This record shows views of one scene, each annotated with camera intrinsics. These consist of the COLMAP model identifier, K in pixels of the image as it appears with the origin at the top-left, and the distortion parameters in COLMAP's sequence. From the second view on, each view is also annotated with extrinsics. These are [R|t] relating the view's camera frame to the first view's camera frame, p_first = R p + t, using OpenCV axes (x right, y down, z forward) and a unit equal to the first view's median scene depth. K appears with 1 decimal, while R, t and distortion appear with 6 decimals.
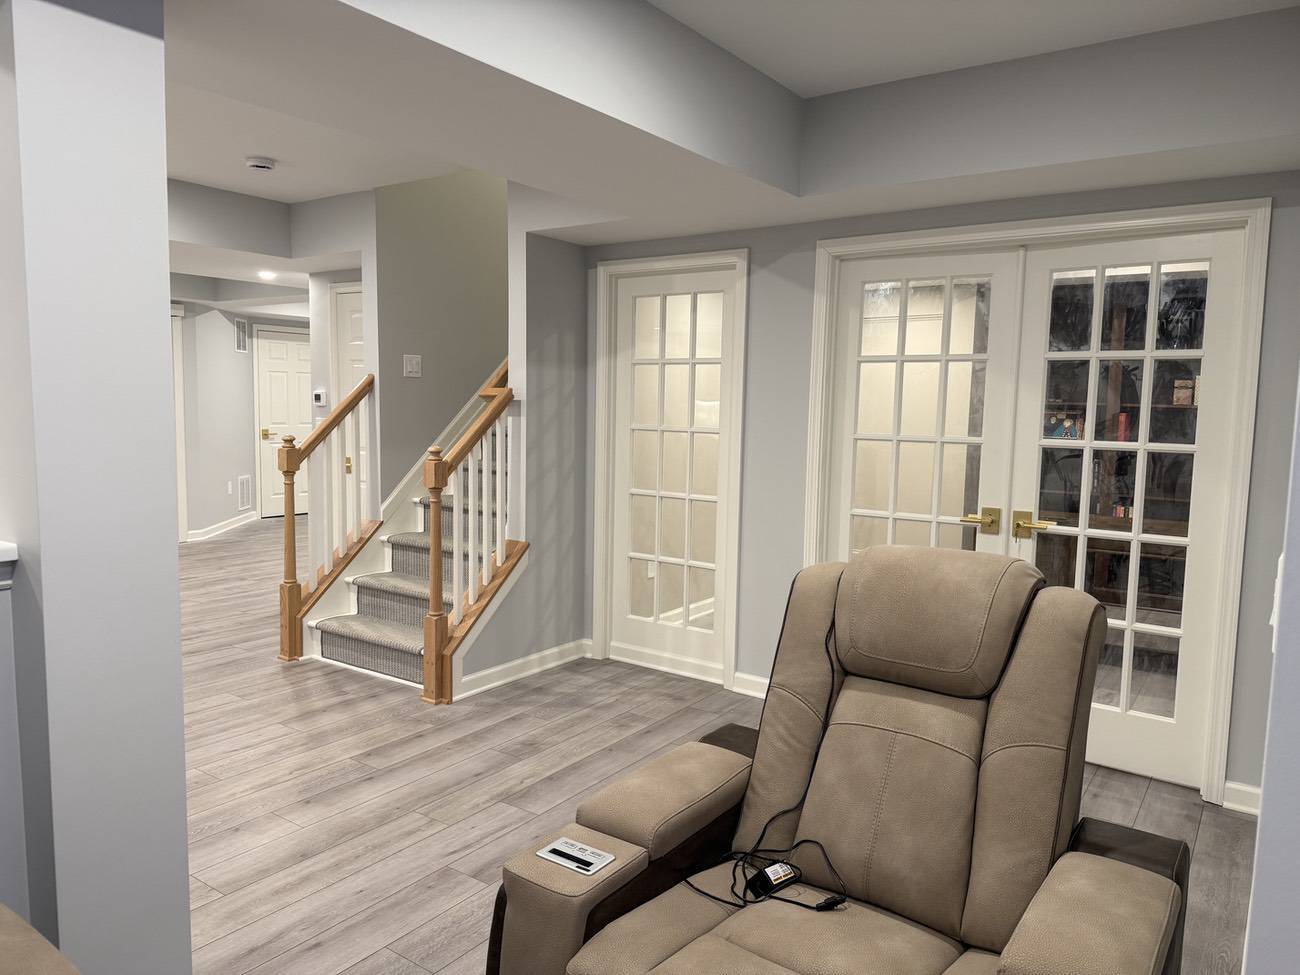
lens RADIAL K [[913.2, 0, 653.5], [0, 913.2, 493.2], [0, 0, 1]] dist [0.065564, -0.087657]
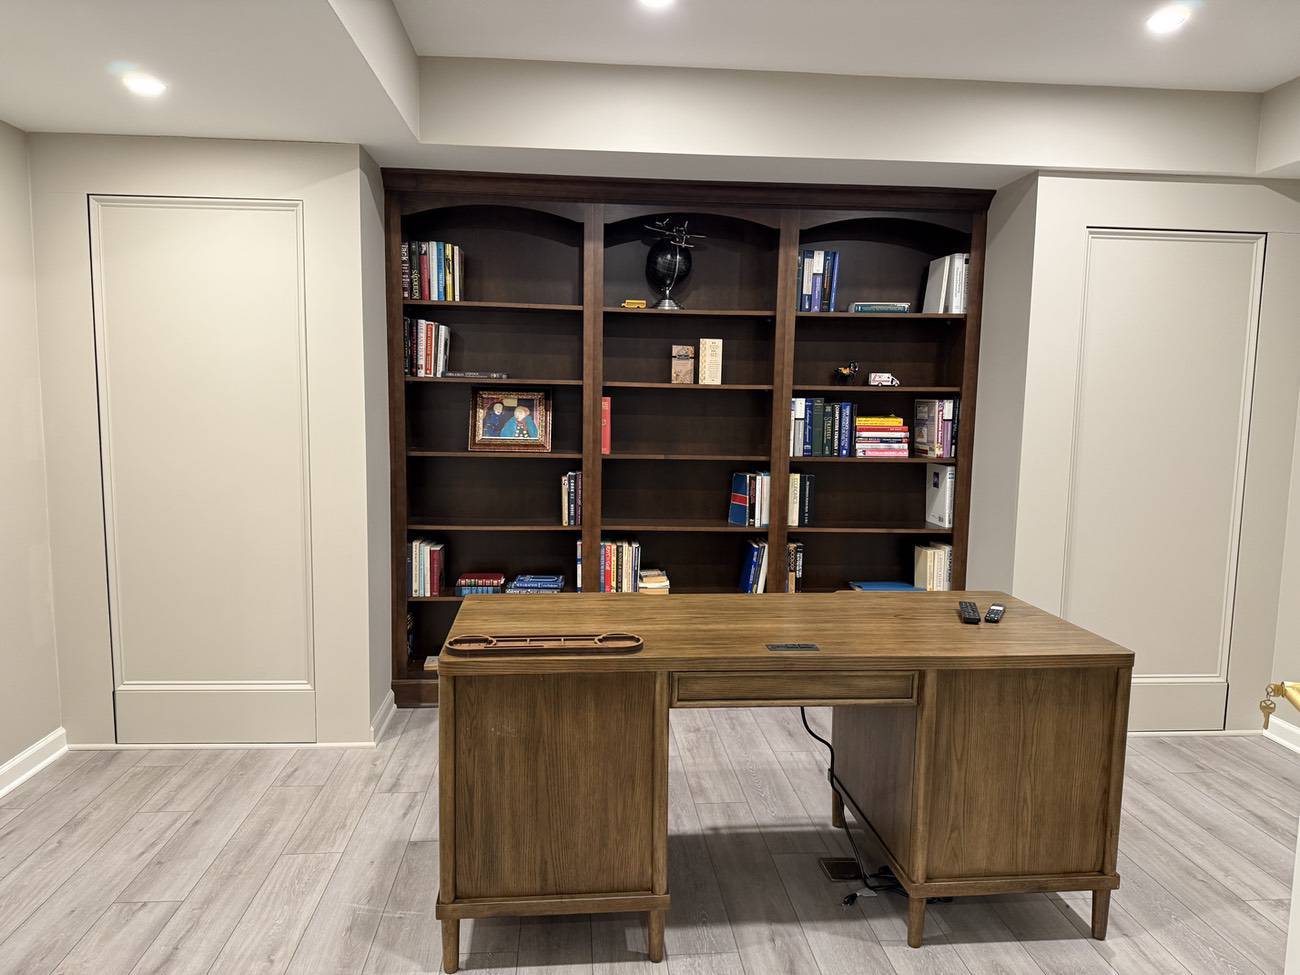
lens RADIAL K [[913.2, 0, 653.5], [0, 913.2, 493.2], [0, 0, 1]] dist [0.065564, -0.087657]
pose [[0.762678, -0.078047, 0.642052, 0.181227], [0.061524, 0.996946, 0.048105, -0.068843], [-0.643846, 0.002813, 0.765150, 0.702391]]
